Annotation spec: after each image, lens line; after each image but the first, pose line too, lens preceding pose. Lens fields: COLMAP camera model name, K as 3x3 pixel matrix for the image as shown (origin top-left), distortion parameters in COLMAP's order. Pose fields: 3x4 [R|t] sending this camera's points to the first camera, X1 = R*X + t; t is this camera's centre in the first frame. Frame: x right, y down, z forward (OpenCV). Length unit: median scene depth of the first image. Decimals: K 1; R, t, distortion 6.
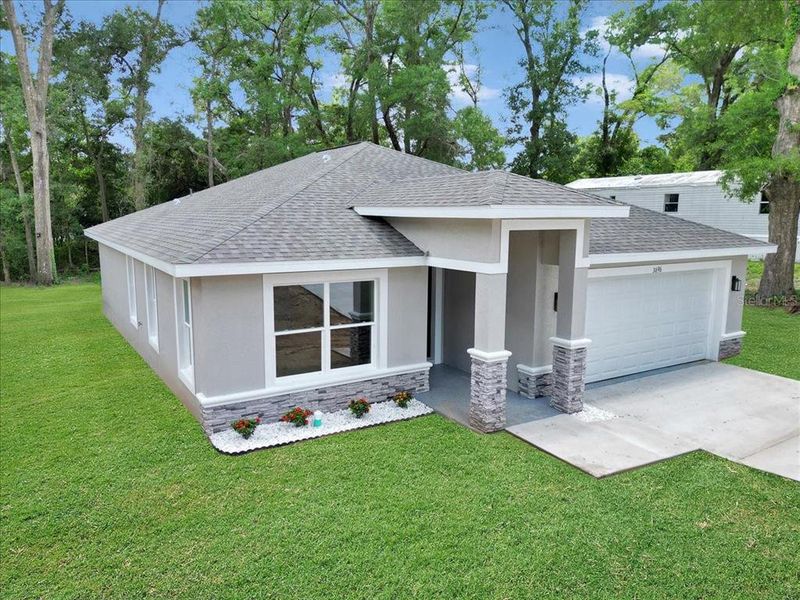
lens RADIAL K [[565.8, 0, 400.0], [0, 565.8, 300.0], [0, 0, 1]] dist [0.041814, -0.001053]
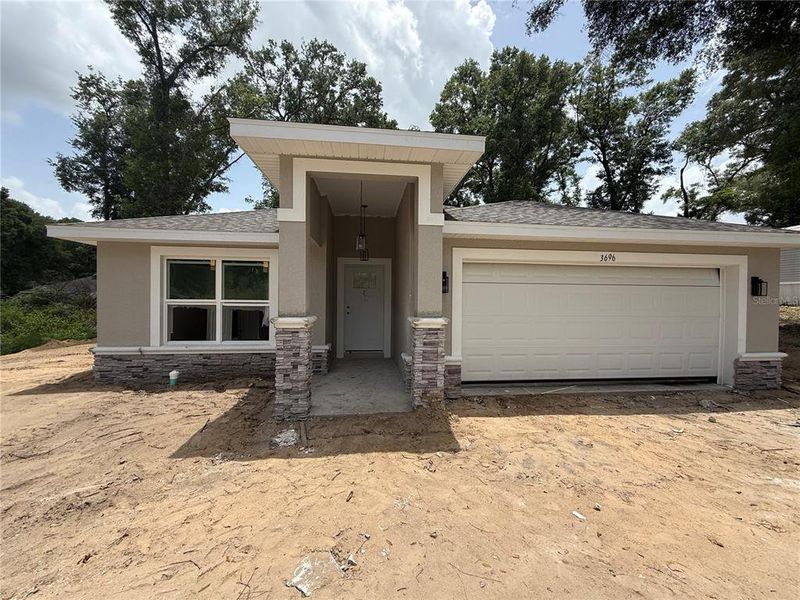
lens RADIAL K [[318.7, 0, 400.0], [0, 318.7, 300.0], [0, 0, 1]] dist [-0.000725, -0.000099]
pose [[0.903753, 0.005902, -0.428013, 0.458782], [-0.068128, 0.989142, -0.130214, 0.104656], [0.422597, 0.146841, 0.894343, 0.578081]]
